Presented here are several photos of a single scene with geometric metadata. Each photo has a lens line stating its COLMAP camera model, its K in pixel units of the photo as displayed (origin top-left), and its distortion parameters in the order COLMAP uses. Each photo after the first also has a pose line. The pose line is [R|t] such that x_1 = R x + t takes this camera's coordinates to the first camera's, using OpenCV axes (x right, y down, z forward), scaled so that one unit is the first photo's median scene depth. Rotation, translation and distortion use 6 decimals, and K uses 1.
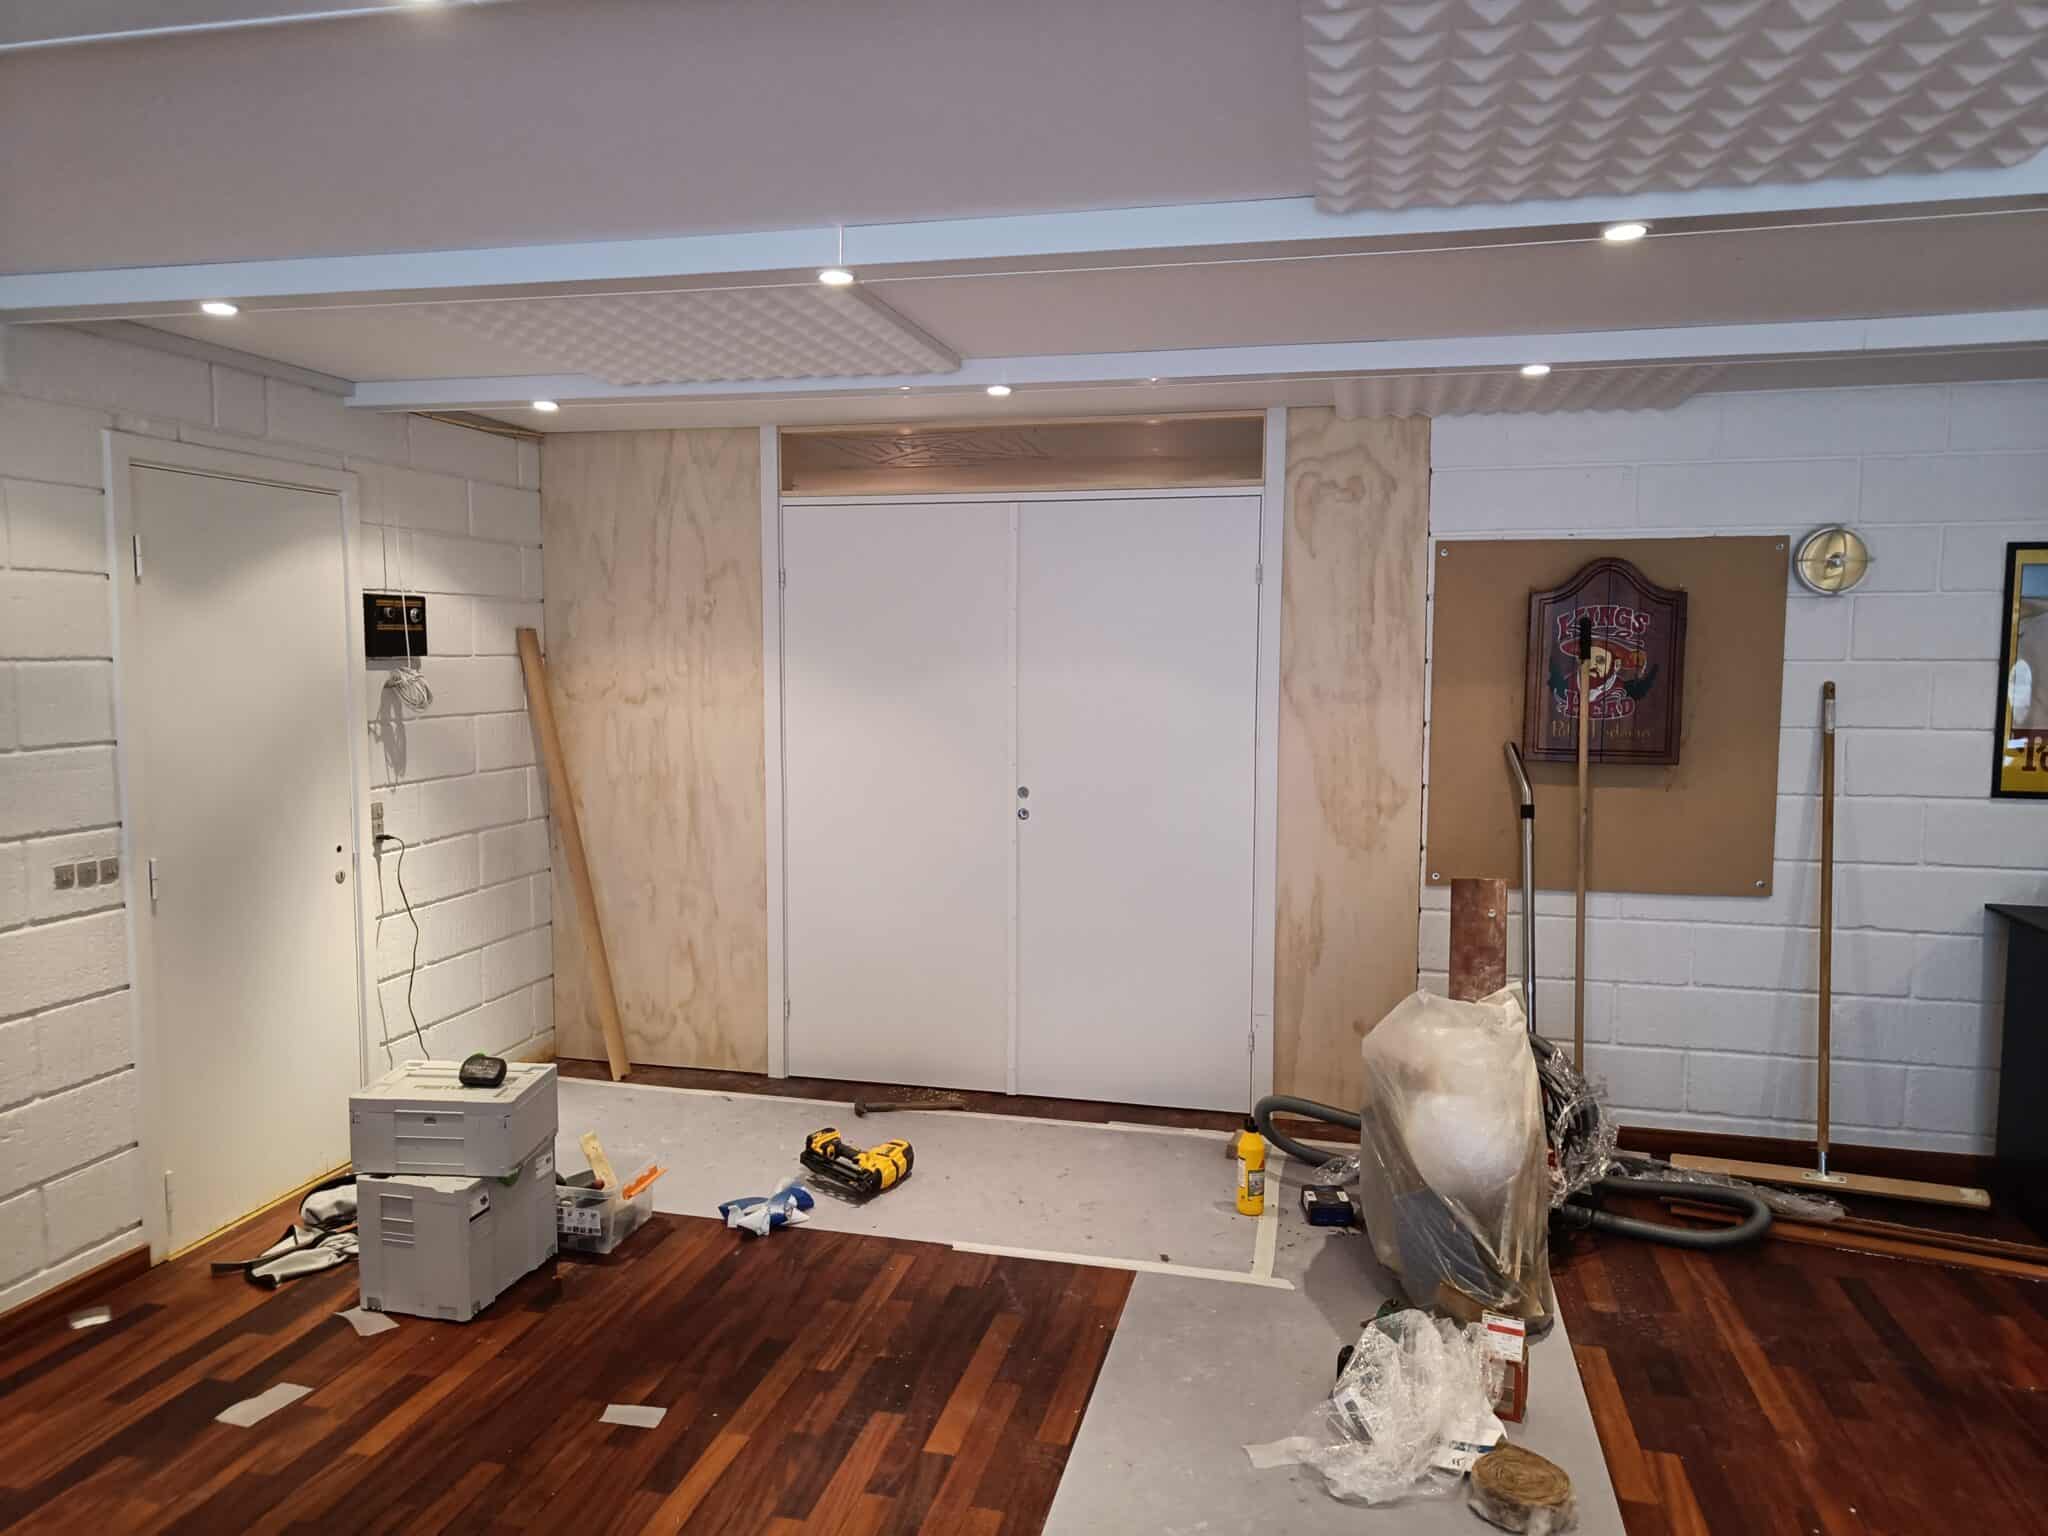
lens RADIAL K [[1429.4, 0, 1024.0], [0, 1429.4, 768.0], [0, 0, 1]] dist [0.004337, 0.005694]
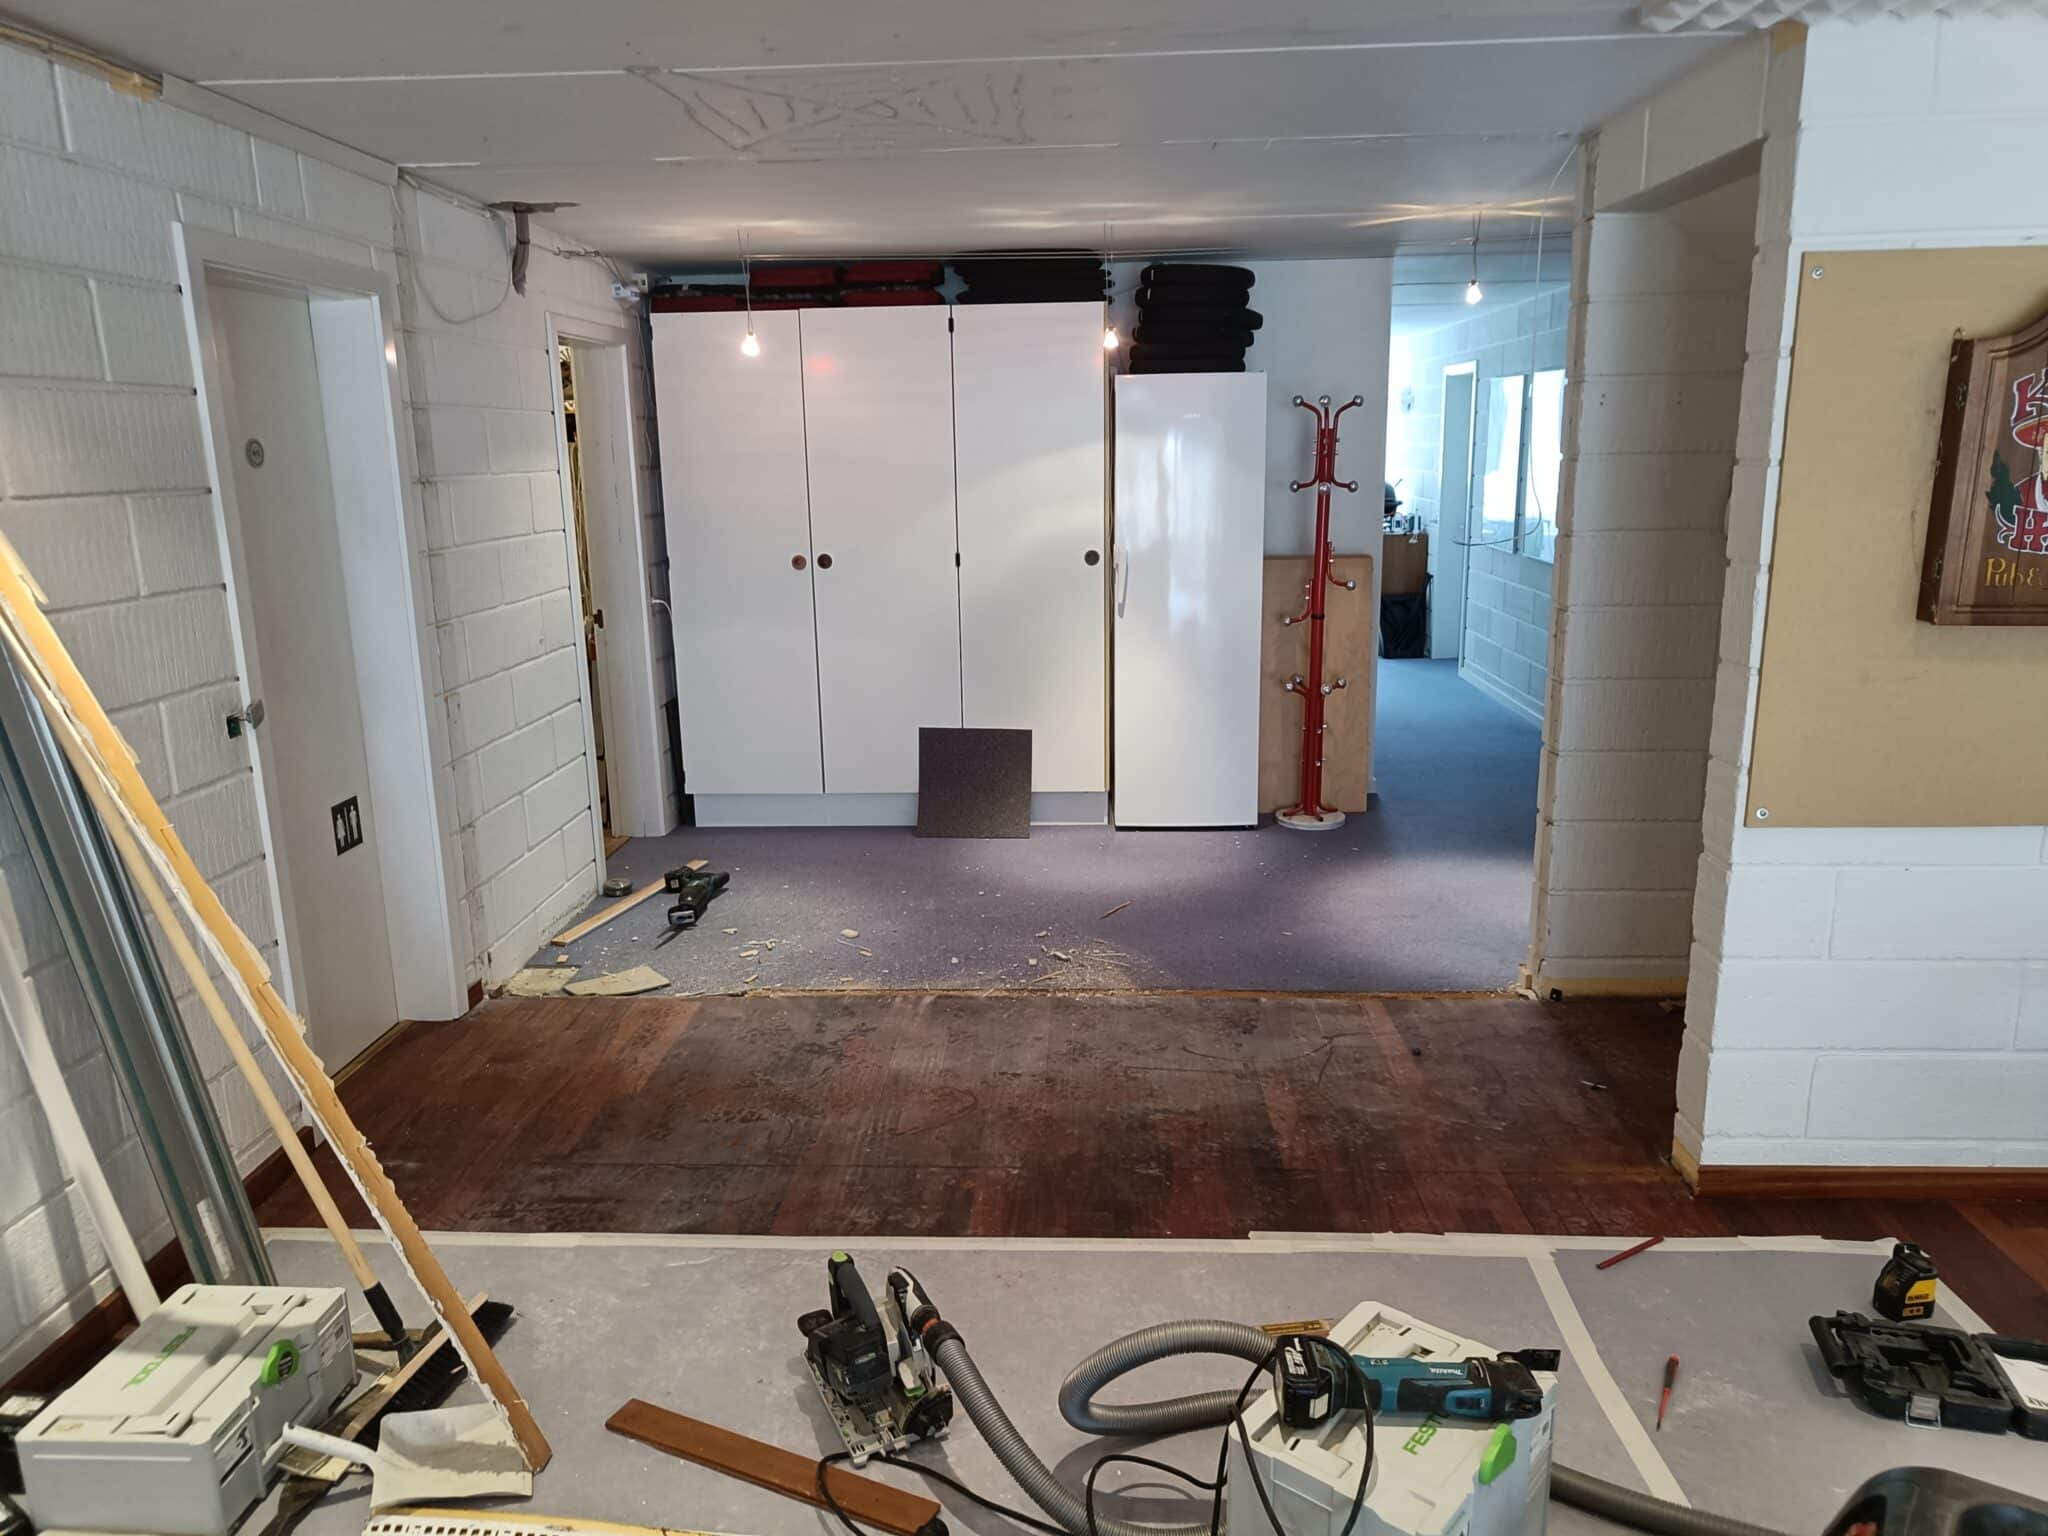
lens RADIAL K [[1431.7, 0, 1029.2], [0, 1431.7, 776.8], [0, 0, 1]] dist [0.005593, 0.005685]
pose [[0.982045, -0.064824, 0.177159, -0.140892], [0.039374, 0.988856, 0.143573, -0.044680], [-0.184492, -0.134020, 0.973654, 0.468295]]
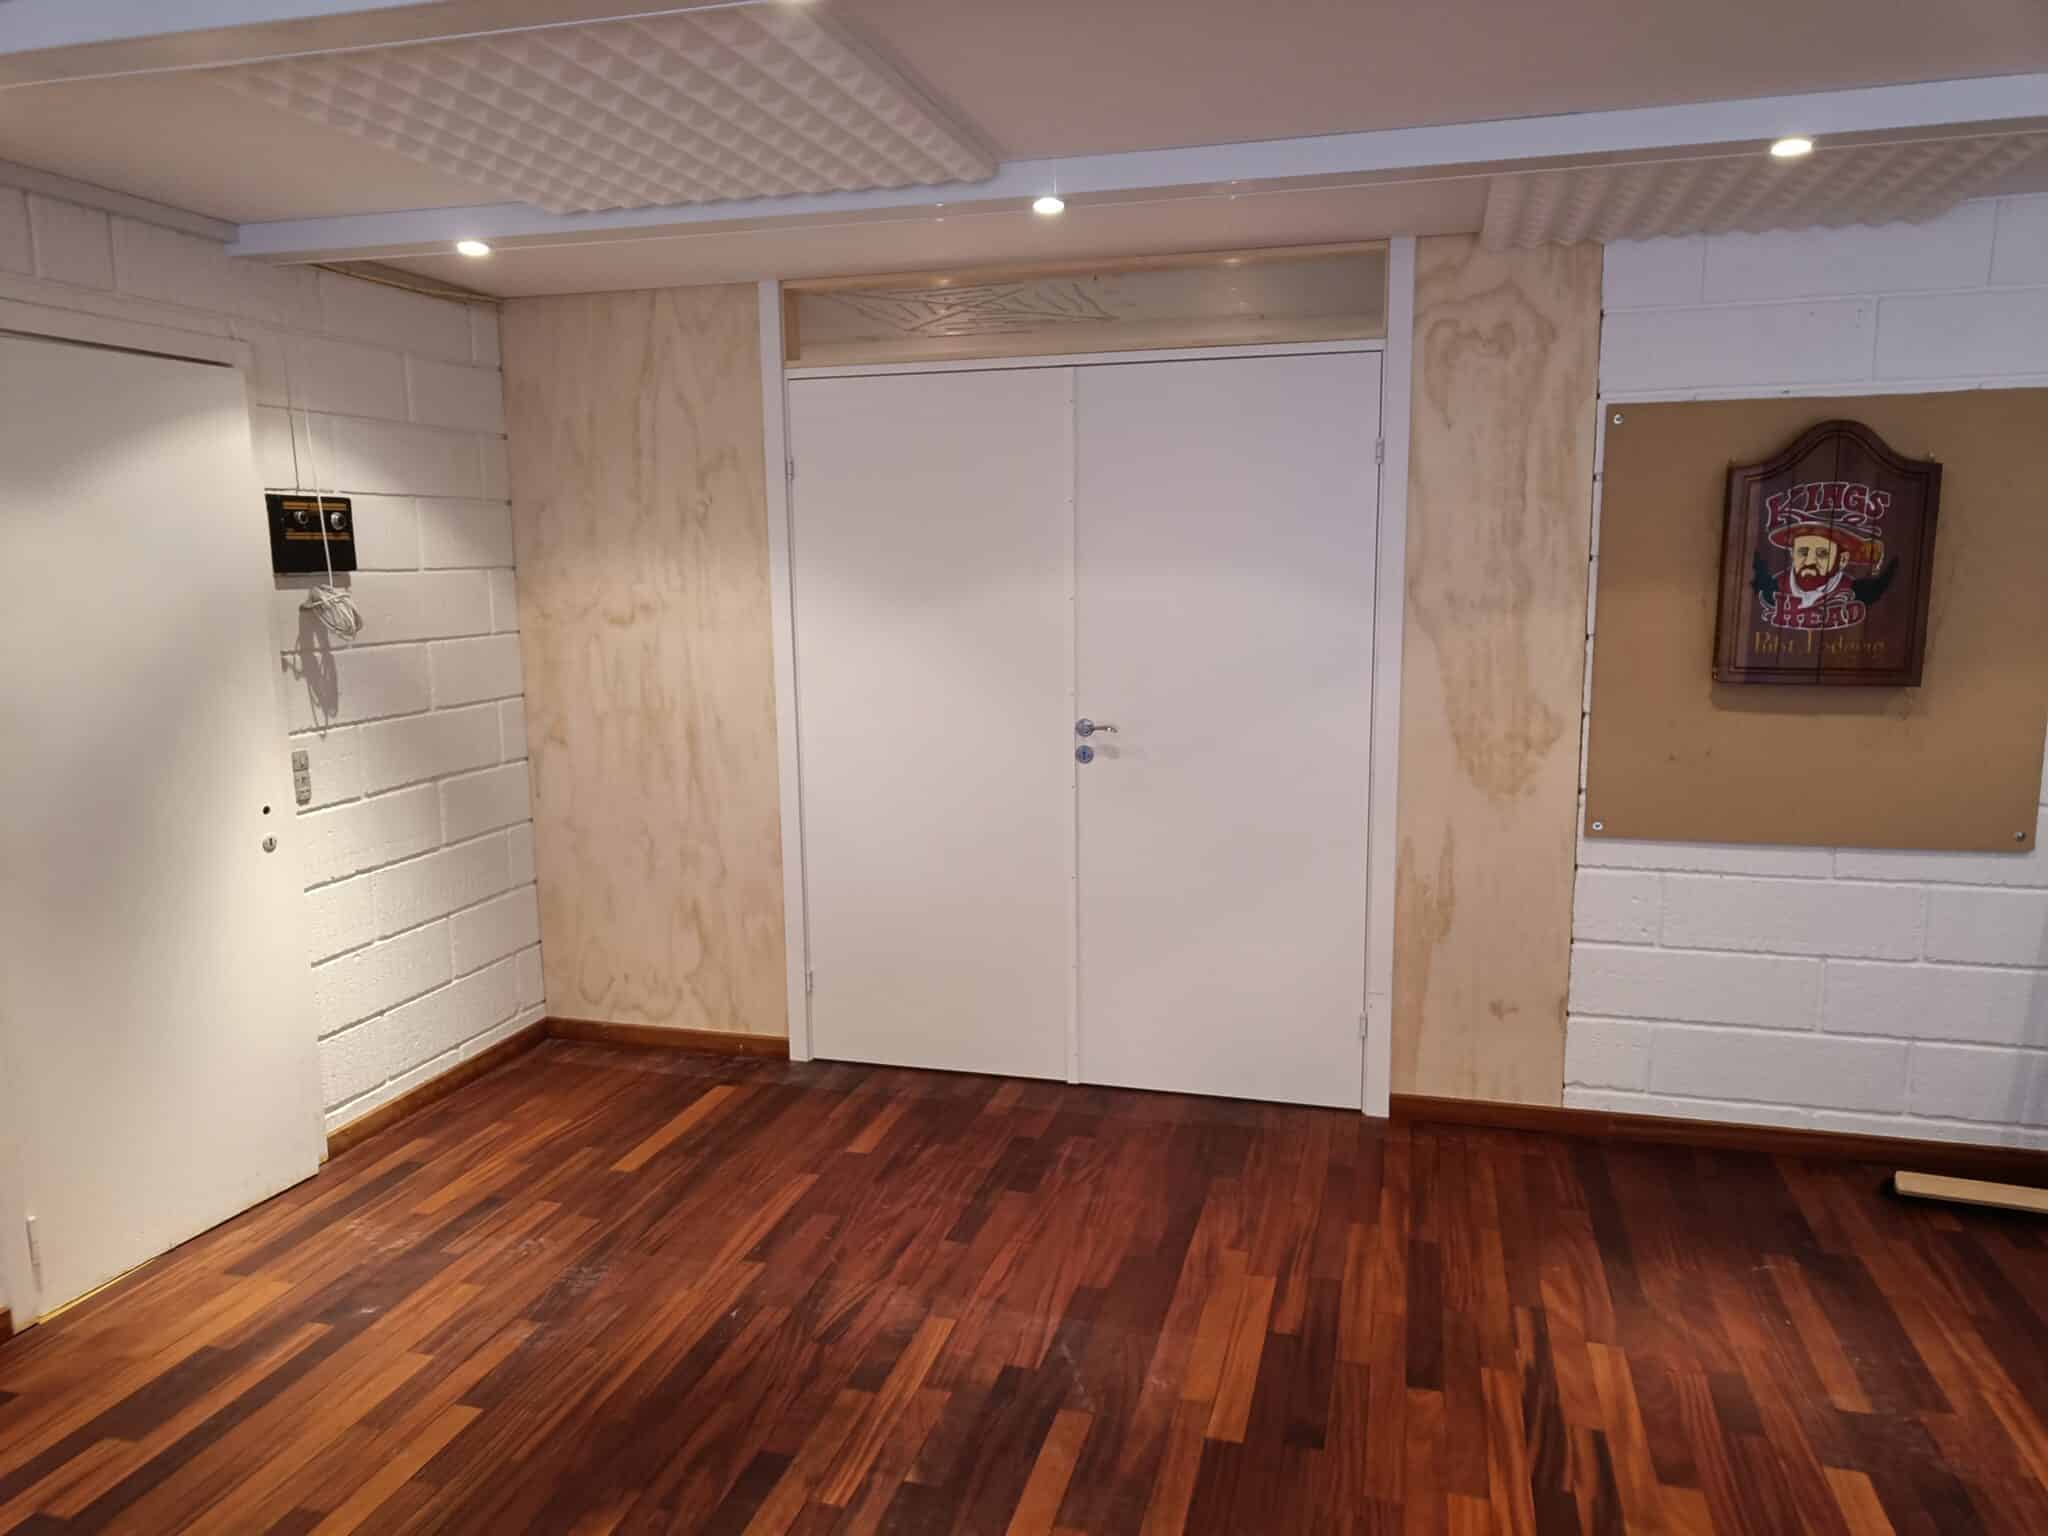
lens RADIAL K [[1429.4, 0, 1024.0], [0, 1429.4, 768.0], [0, 0, 1]] dist [0.004337, 0.005694]
pose [[0.999099, -0.009318, -0.041402, -0.001624], [0.011976, 0.997851, 0.064423, -0.013834], [0.040713, -0.064860, 0.997063, 0.190680]]
